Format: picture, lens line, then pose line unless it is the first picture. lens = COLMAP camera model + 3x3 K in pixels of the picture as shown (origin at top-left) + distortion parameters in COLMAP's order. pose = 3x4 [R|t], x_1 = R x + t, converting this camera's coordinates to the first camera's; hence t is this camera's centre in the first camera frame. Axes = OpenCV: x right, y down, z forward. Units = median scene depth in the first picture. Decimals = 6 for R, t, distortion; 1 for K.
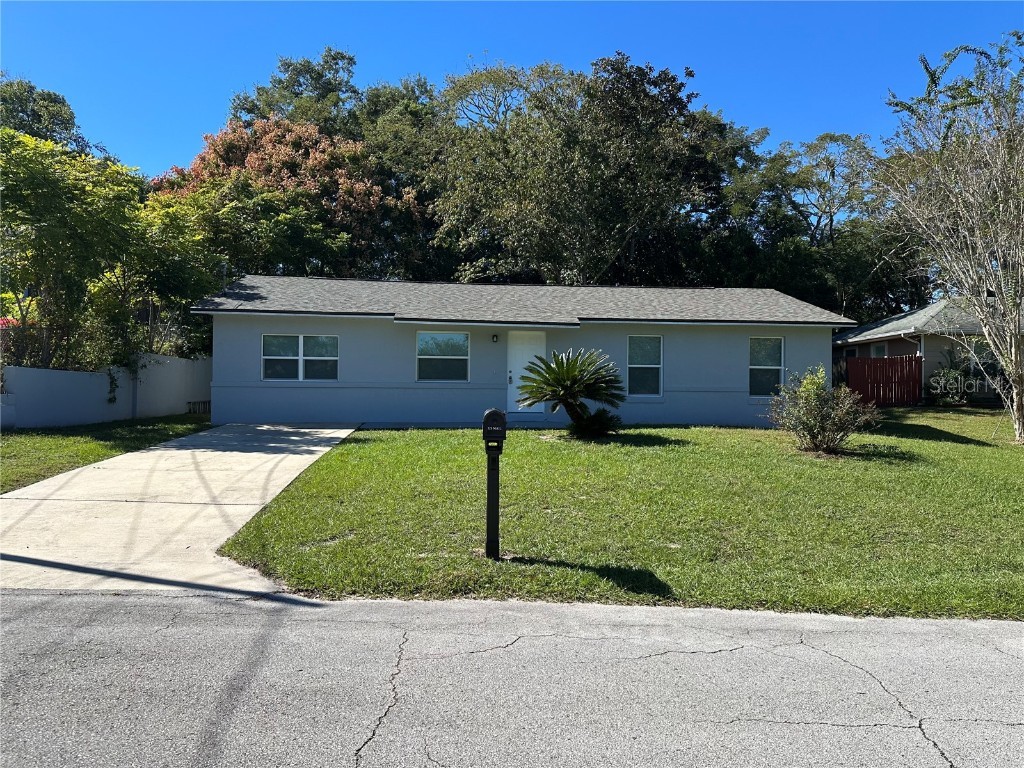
lens RADIAL K [[710.1, 0, 512.0], [0, 710.1, 384.0], [0, 0, 1]] dist [0.098065, -0.116100]
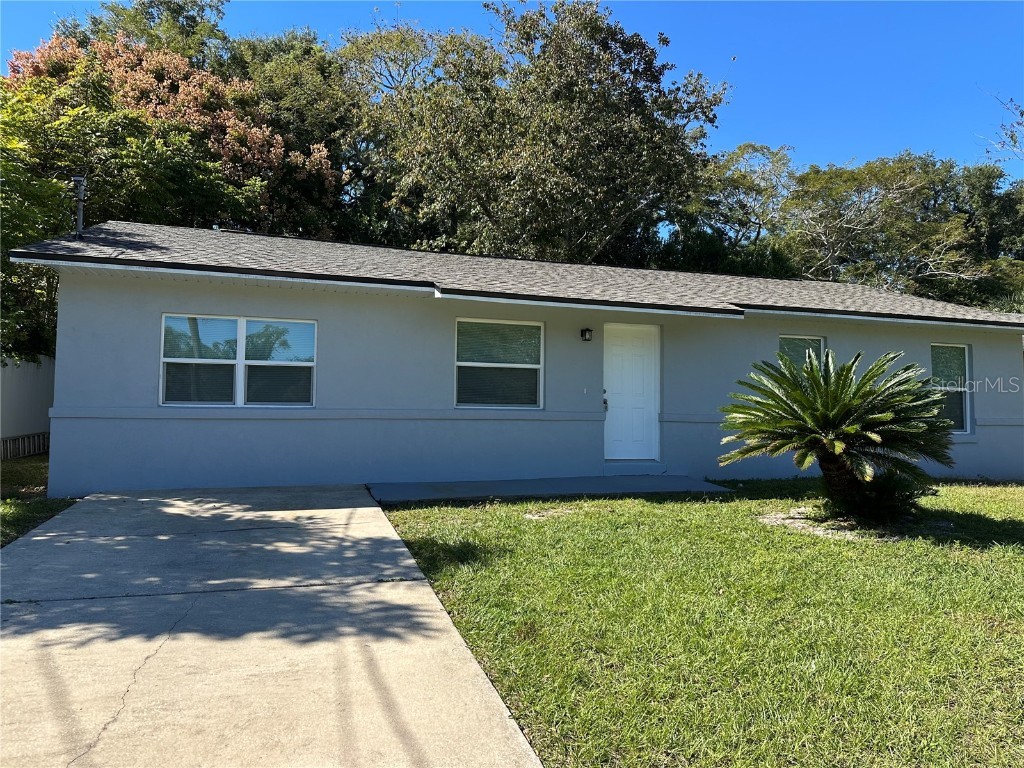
lens RADIAL K [[717.4, 0, 513.3], [0, 717.4, 376.3], [0, 0, 1]] dist [0.068146, -0.079444]
pose [[0.975955, 0.012712, 0.217599, -0.167259], [-0.004896, 0.999325, -0.036422, -0.006077], [-0.217915, 0.034480, 0.975358, 0.343532]]
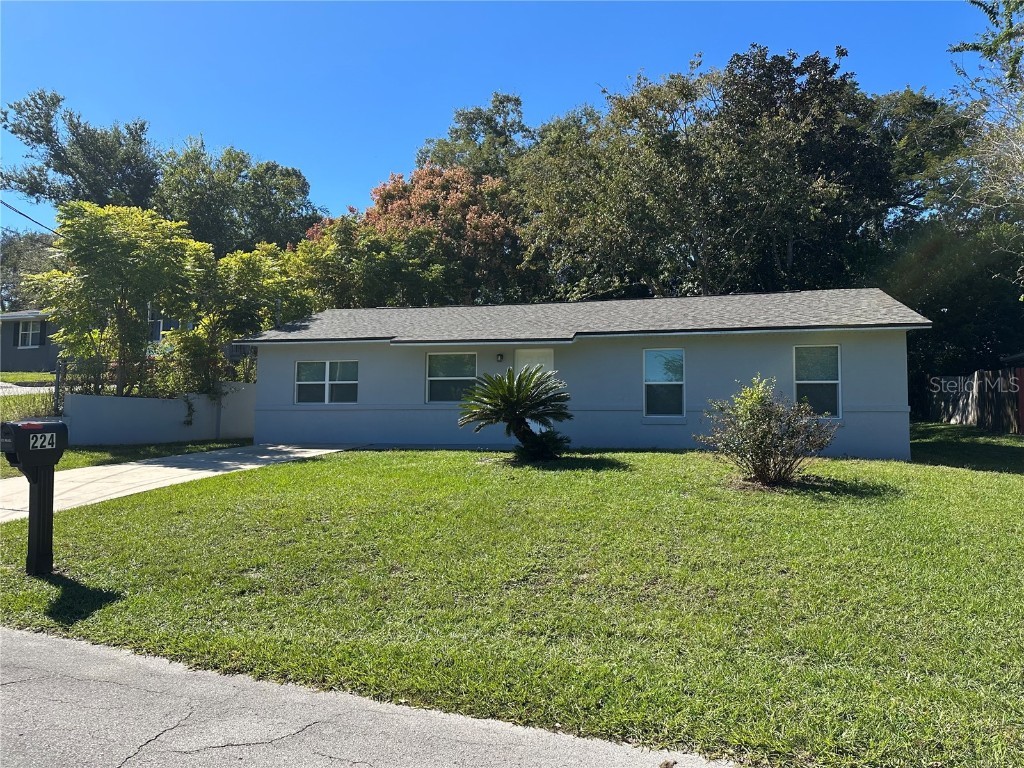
lens RADIAL K [[693.2, 0, 510.0], [0, 693.2, 396.9], [0, 0, 1]] dist [0.012362, 0.002540]
pose [[0.938643, -0.016734, -0.344484, 0.248727], [0.012452, 0.999815, -0.014641, 0.002759], [0.344666, 0.009453, 0.938678, 0.091927]]
